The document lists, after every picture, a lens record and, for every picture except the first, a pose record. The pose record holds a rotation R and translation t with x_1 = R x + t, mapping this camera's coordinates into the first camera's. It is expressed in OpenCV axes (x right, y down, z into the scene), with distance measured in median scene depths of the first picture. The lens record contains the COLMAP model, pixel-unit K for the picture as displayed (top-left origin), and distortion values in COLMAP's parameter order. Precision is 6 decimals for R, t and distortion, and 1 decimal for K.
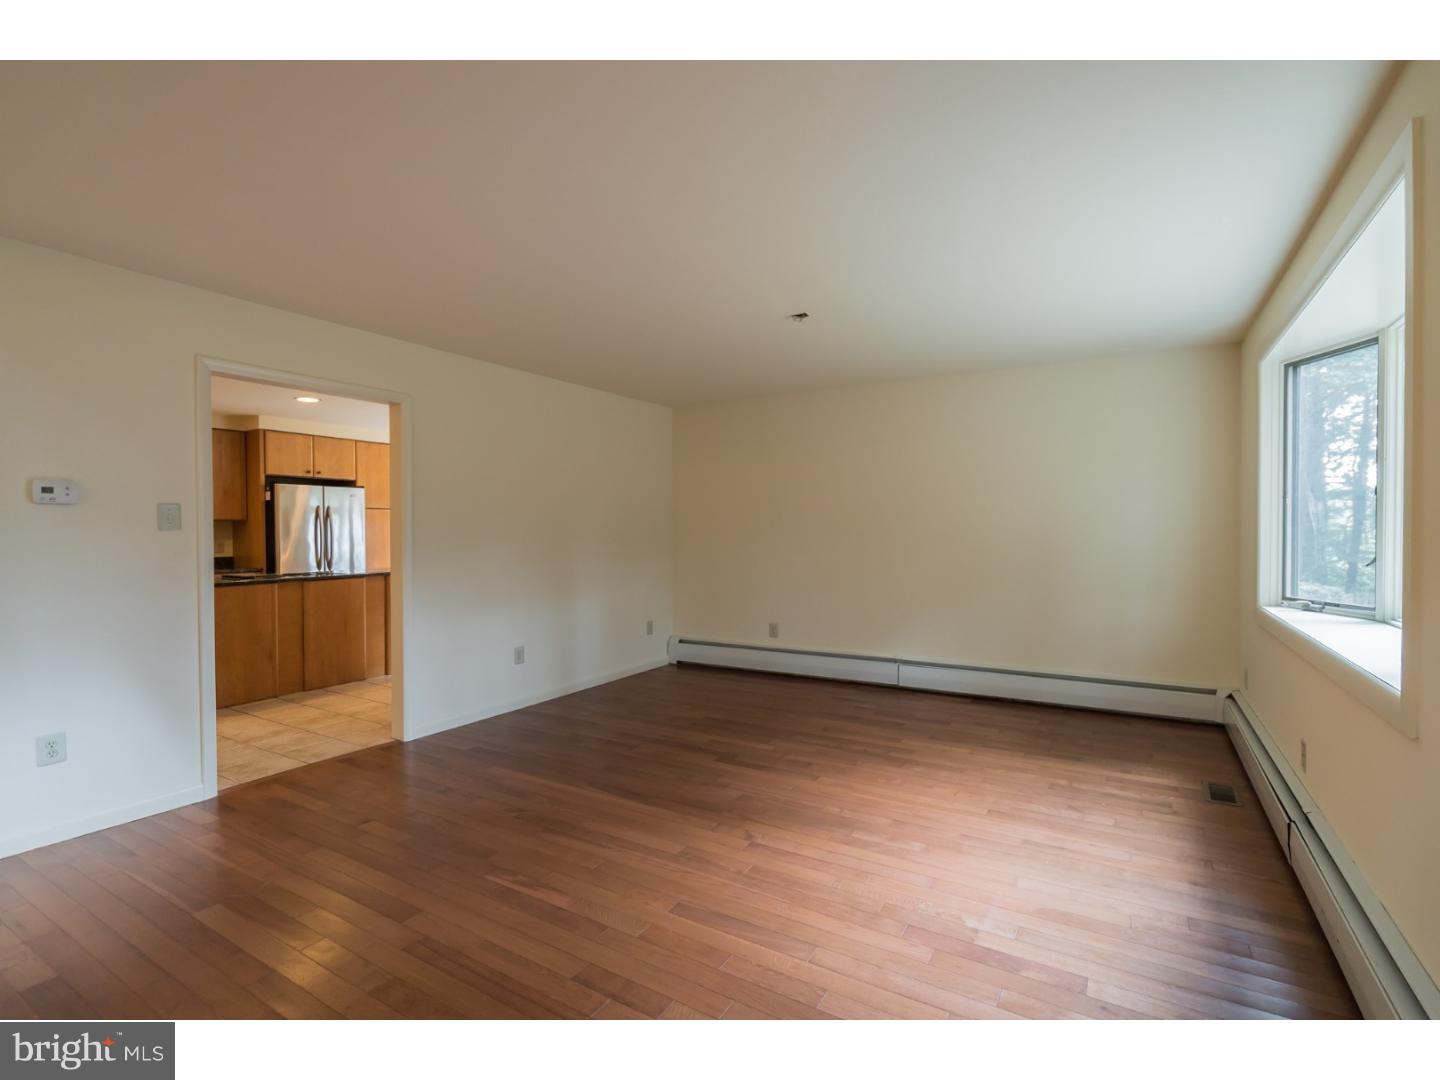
lens RADIAL K [[665.5, 0, 728.0], [0, 665.5, 538.4], [0, 0, 1]] dist [0.008109, -0.000724]
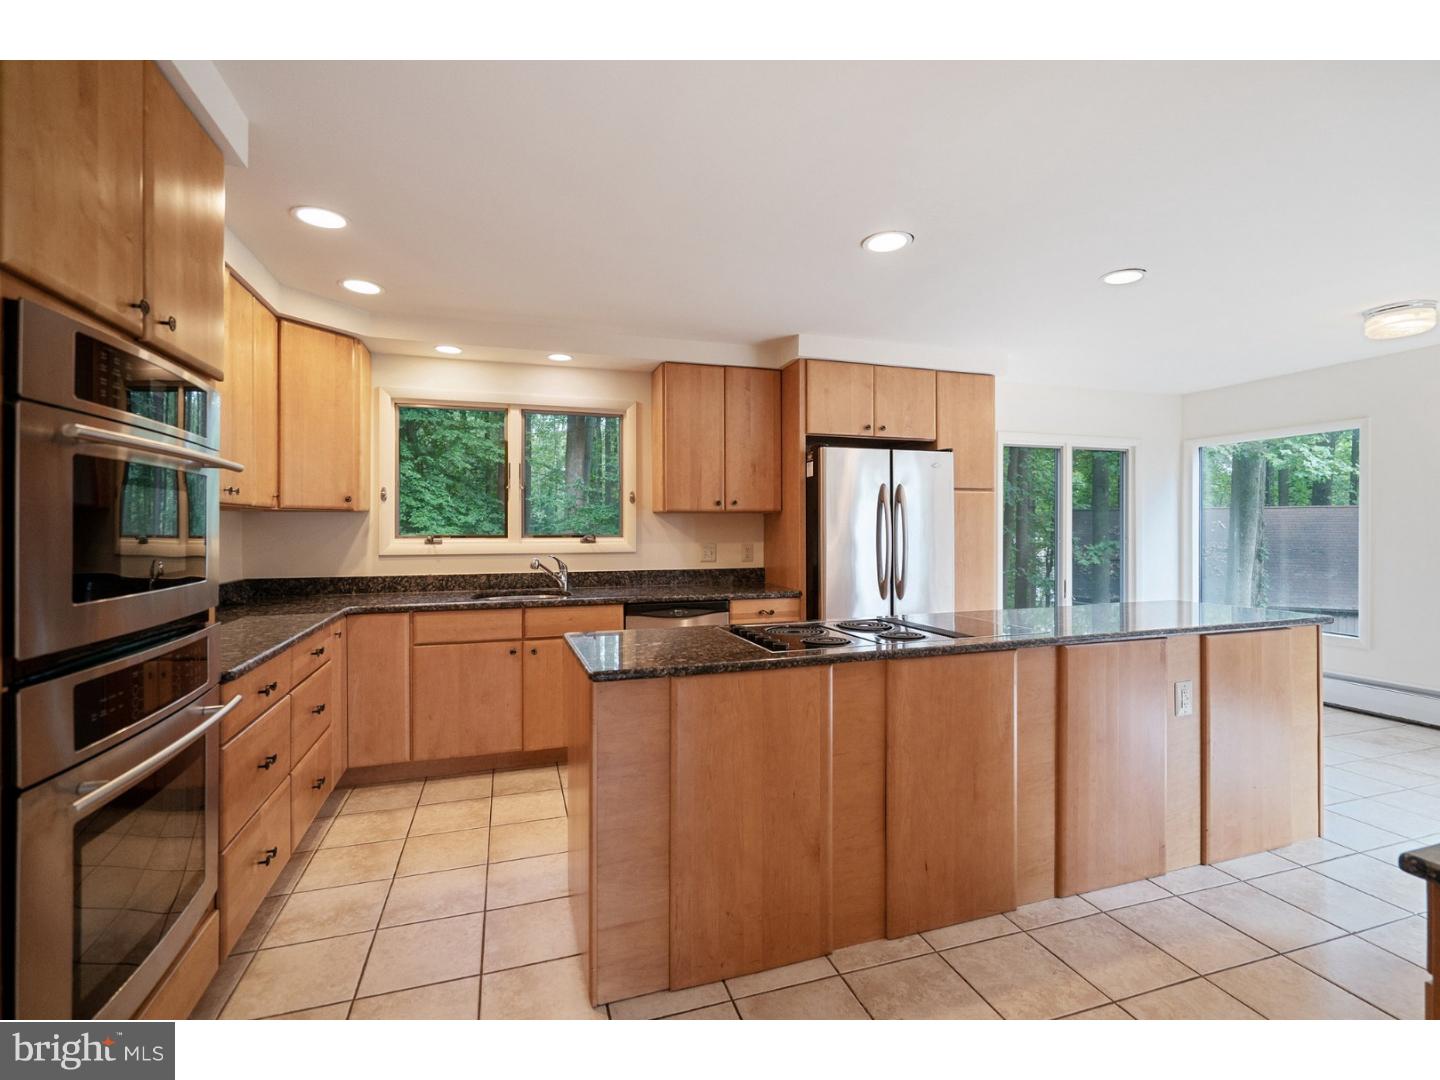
lens RADIAL K [[661.6, 0, 724.7], [0, 661.6, 534.3], [0, 0, 1]] dist [0.000565, 0.000002]
pose [[0.750494, 0.009845, -0.660804, -0.356027], [-0.008793, 0.999949, 0.004911, -0.008405], [0.660819, 0.002125, 0.750542, 0.508506]]
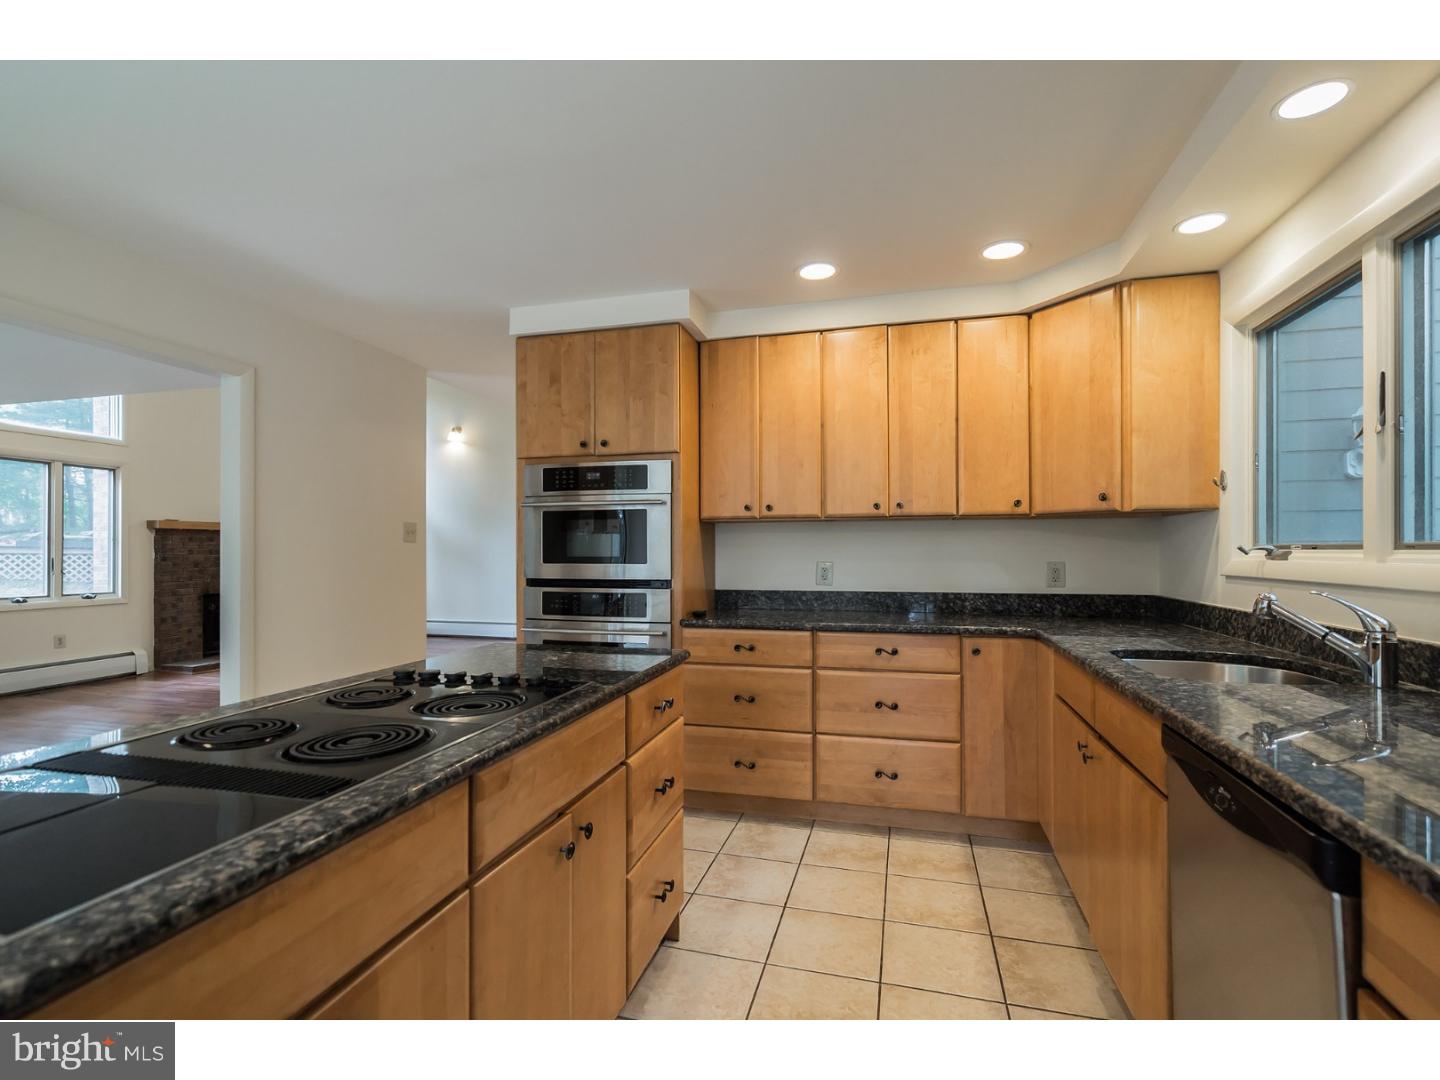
lens RADIAL K [[661.6, 0, 722.0], [0, 661.6, 548.3], [0, 0, 1]] dist [0.000565, 0.000002]
pose [[-0.962478, 0.003610, -0.271335, -0.582334], [0.001304, 0.999961, 0.008679, -0.003503], [0.271356, 0.007999, -0.962446, 1.017943]]
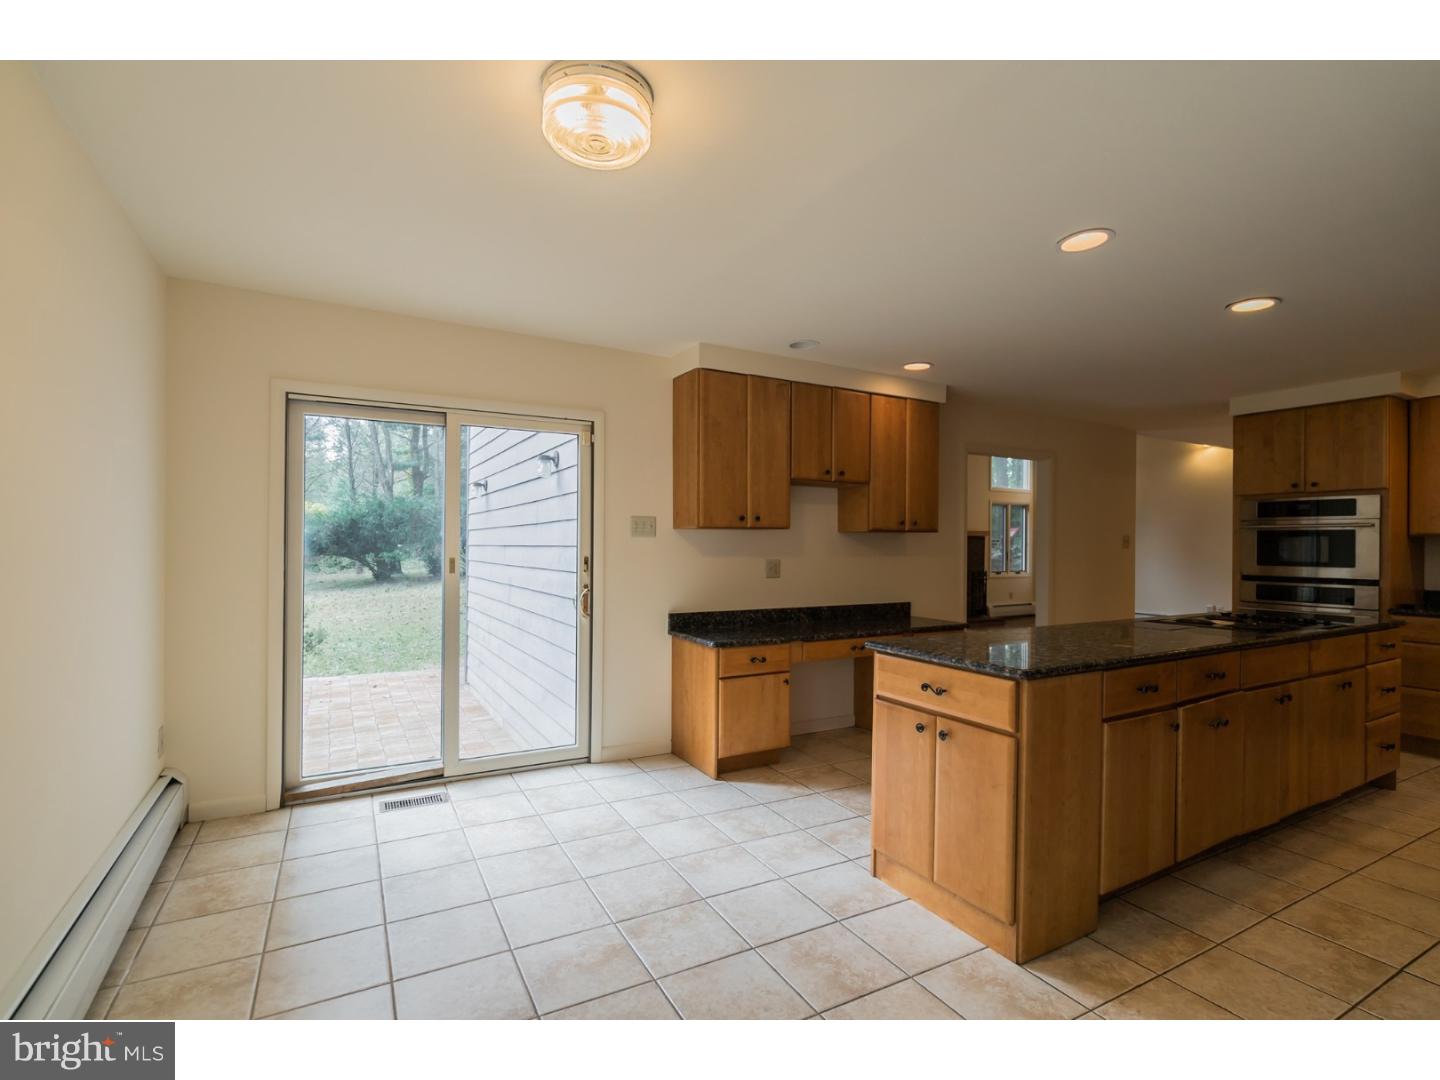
lens RADIAL K [[665.5, 0, 709.6], [0, 665.5, 544.2], [0, 0, 1]] dist [0.008109, -0.000724]
pose [[-0.856055, -0.001185, 0.516883, -0.453520], [0.004347, 0.999945, 0.009493, -0.021362], [-0.516866, 0.010374, -0.856004, 1.456379]]
